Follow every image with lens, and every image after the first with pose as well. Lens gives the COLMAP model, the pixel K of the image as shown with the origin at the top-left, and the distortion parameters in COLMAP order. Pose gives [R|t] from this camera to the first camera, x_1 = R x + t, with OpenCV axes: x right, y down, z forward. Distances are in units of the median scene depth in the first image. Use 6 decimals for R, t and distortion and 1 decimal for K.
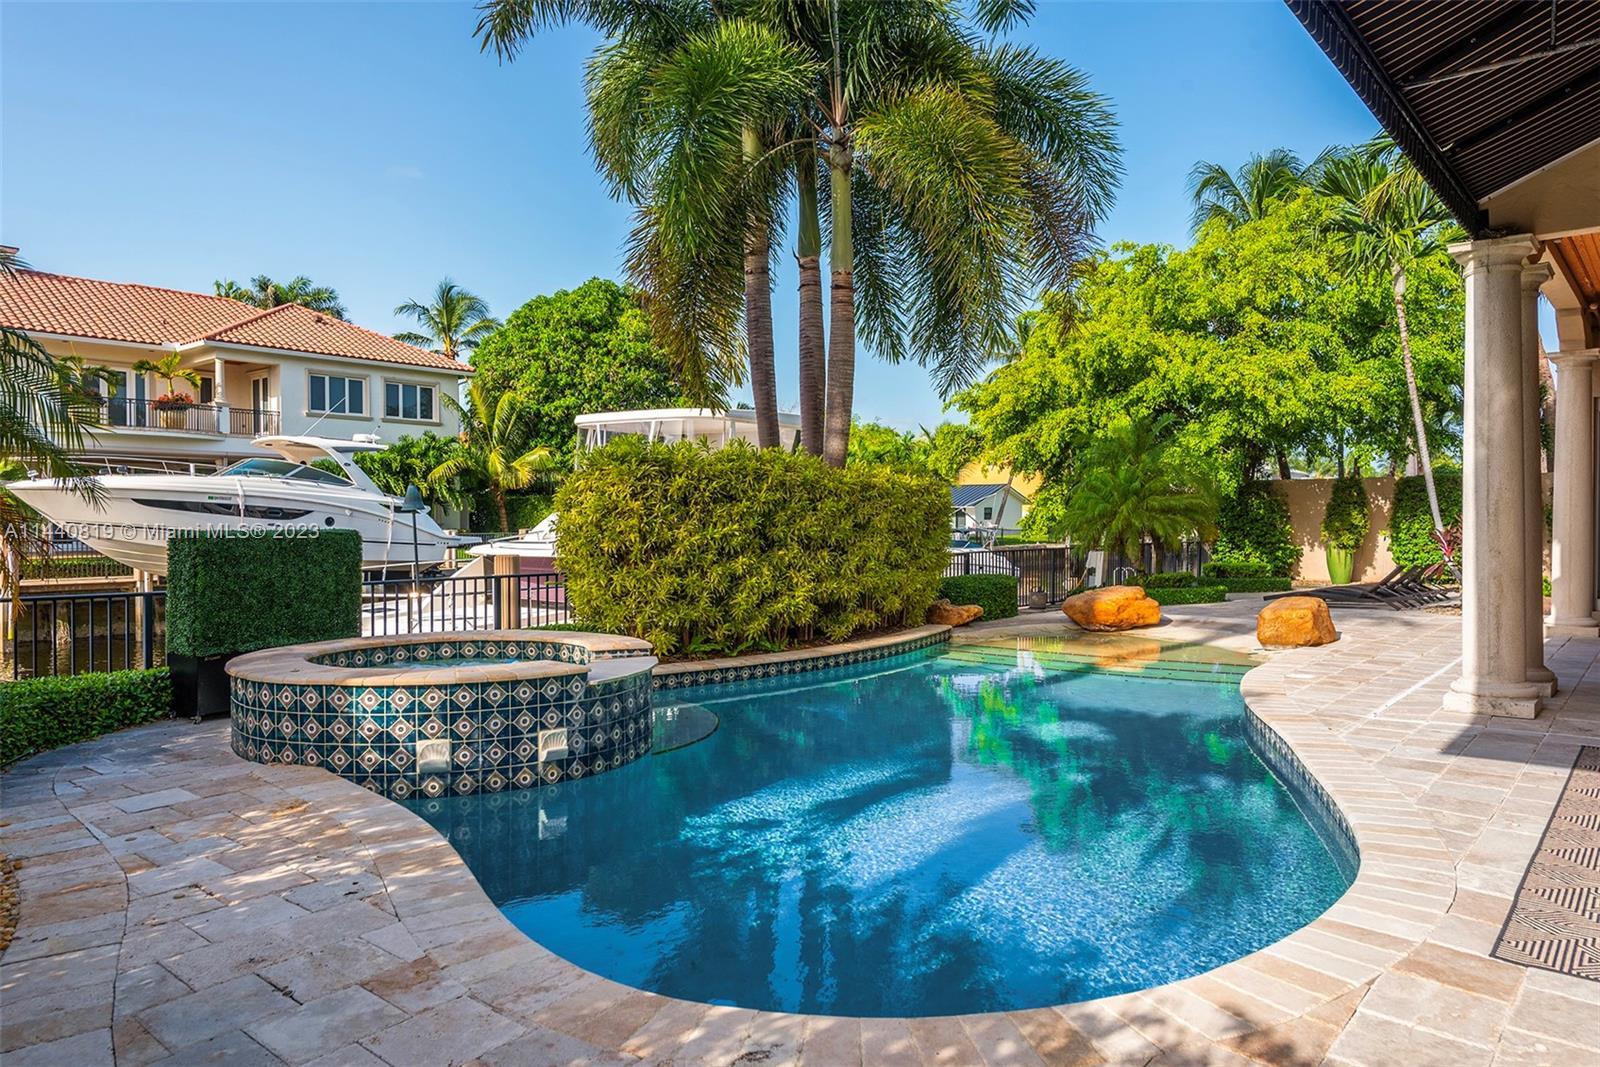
lens RADIAL K [[1014.7, 0, 793.8], [0, 1014.7, 533.9], [0, 0, 1]] dist [0.009074, -0.001196]
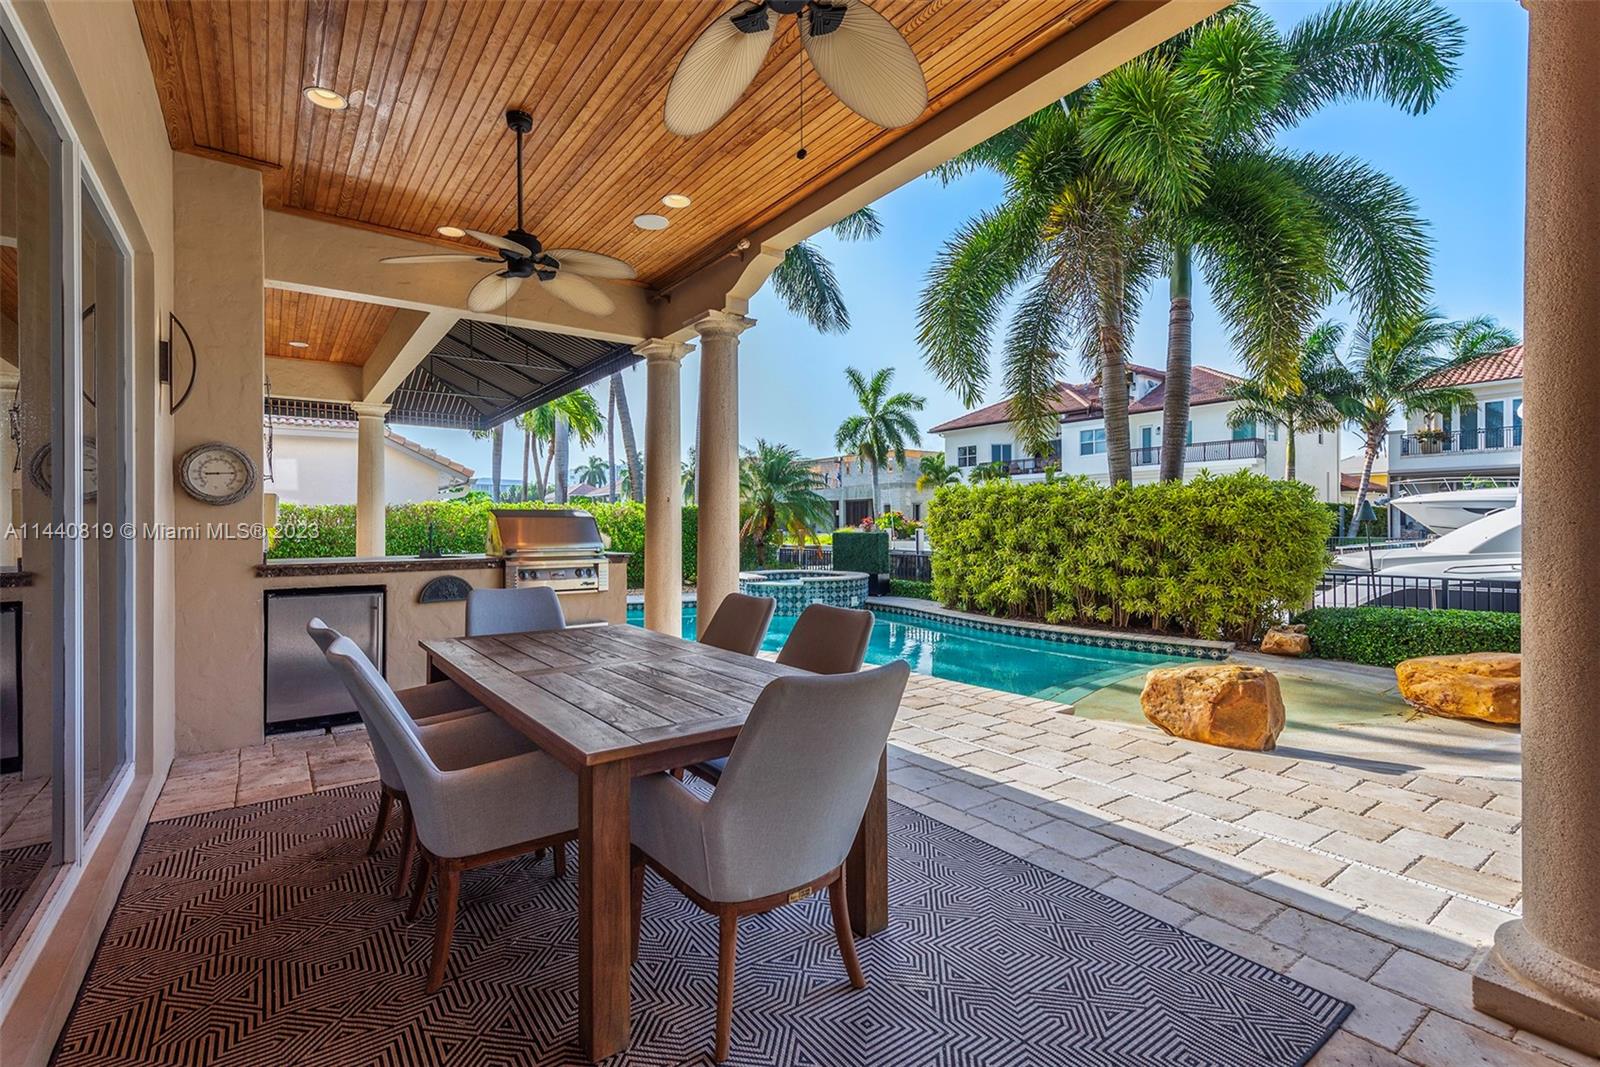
lens RADIAL K [[719.5, 0, 785.2], [0, 719.5, 518.4], [0, 0, 1]] dist [0.002405, -0.002285]
pose [[-0.238859, -0.005517, -0.971038, 0.979690], [-0.011194, 0.999933, -0.002928, -0.021701], [0.970990, 0.010170, -0.238905, 0.850045]]
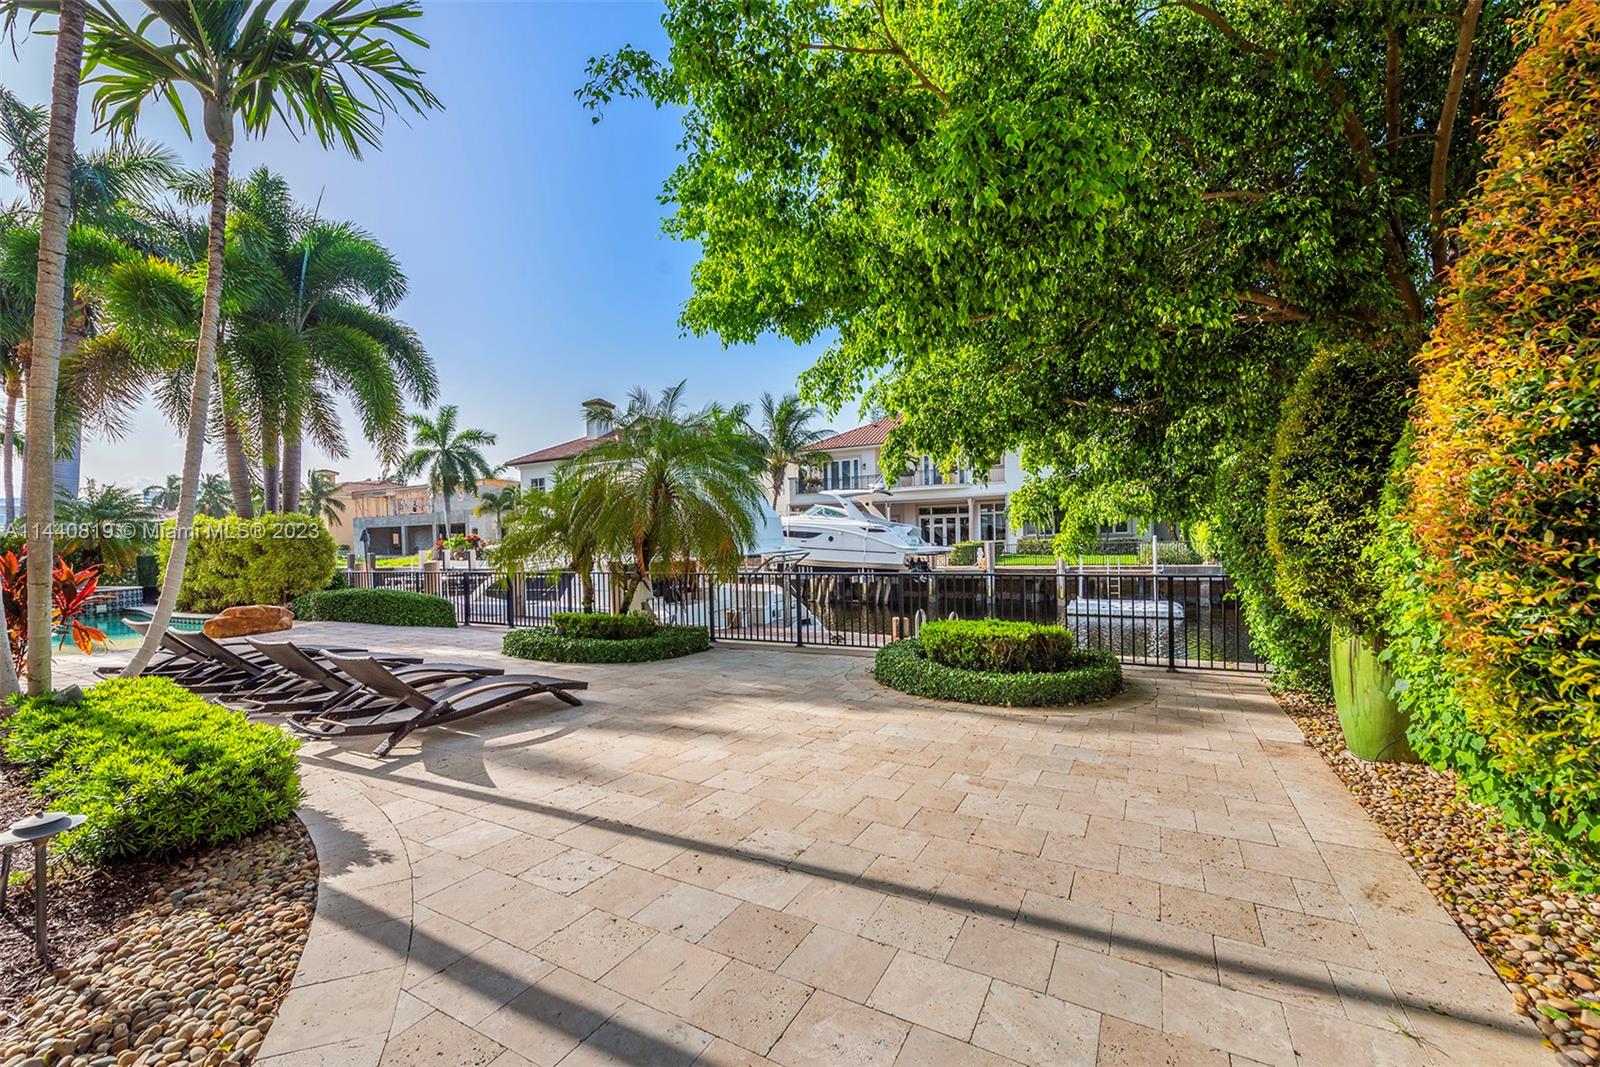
lens RADIAL K [[641.0, 0, 787.3], [0, 641.0, 545.3], [0, 0, 1]] dist [0.005643, 0.000468]
pose [[0.223715, 0.004414, -0.974645, 1.419836], [0.005953, 0.999965, 0.005895, -0.022198], [0.974636, -0.007121, 0.223681, 1.738141]]
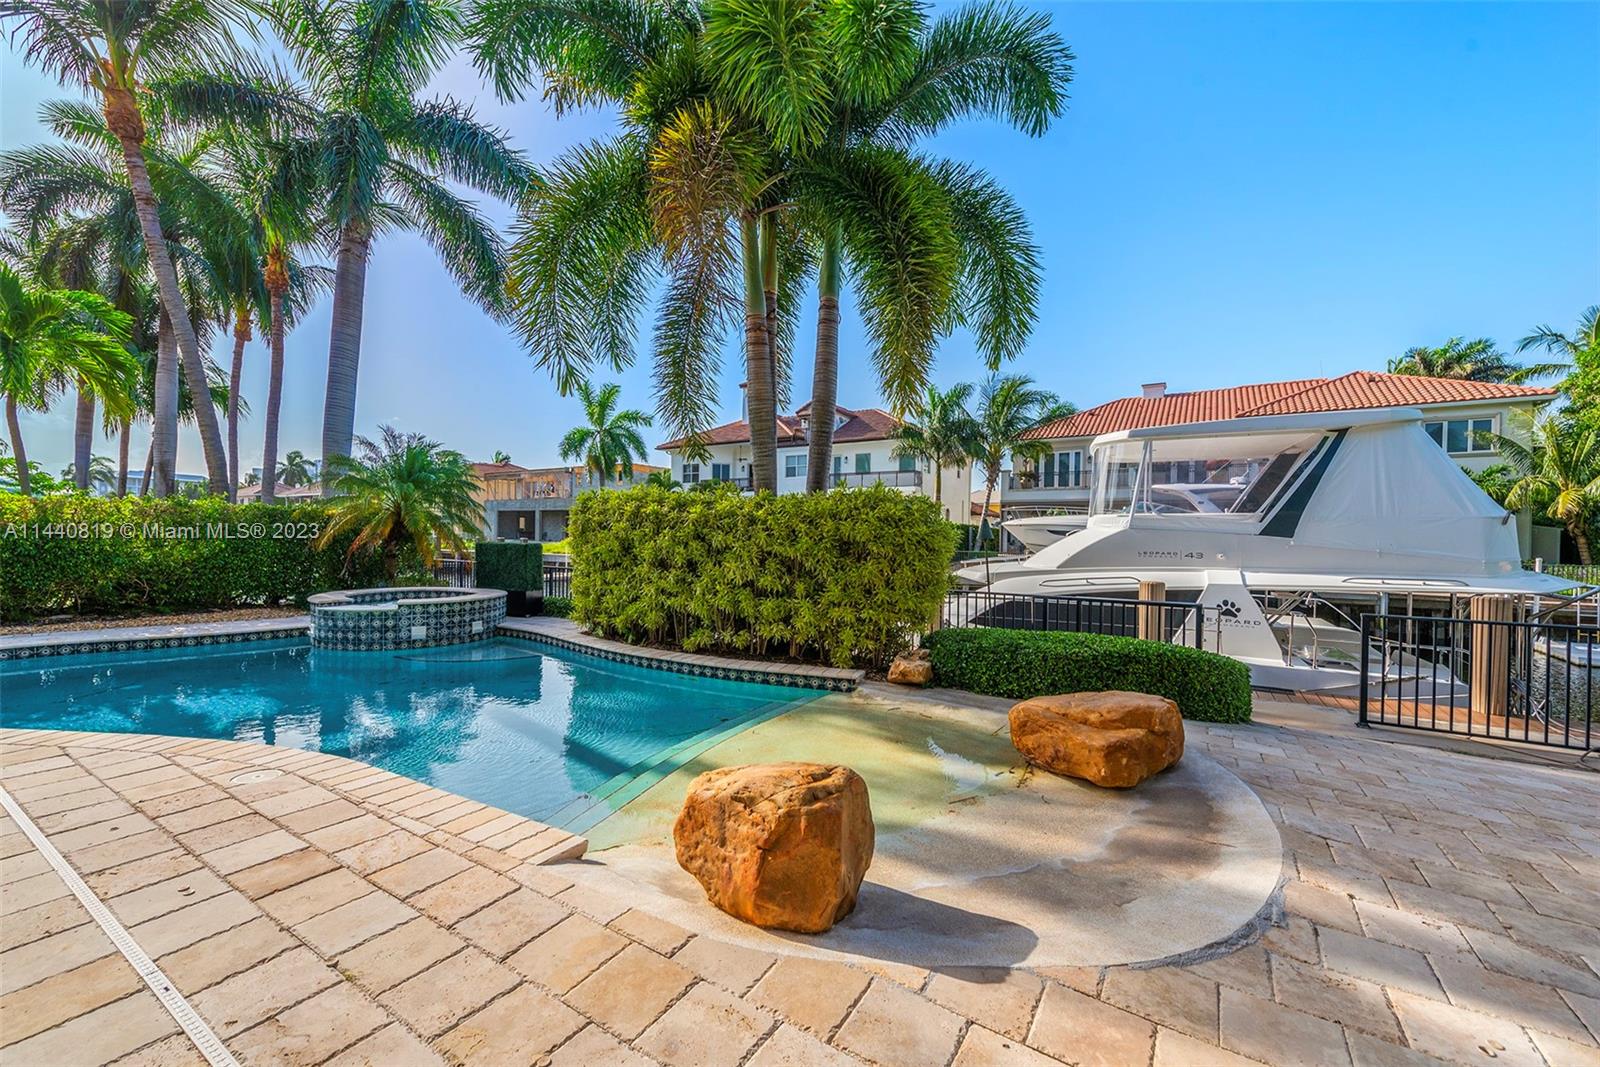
lens RADIAL K [[641.0, 0, 800.0], [0, 641.0, 525.1], [0, 0, 1]] dist [0.005643, 0.000468]
pose [[0.154380, -0.013598, -0.987918, 0.736137], [-0.031097, 0.999343, -0.018614, -0.024520], [0.987522, 0.033595, 0.153856, 0.965857]]
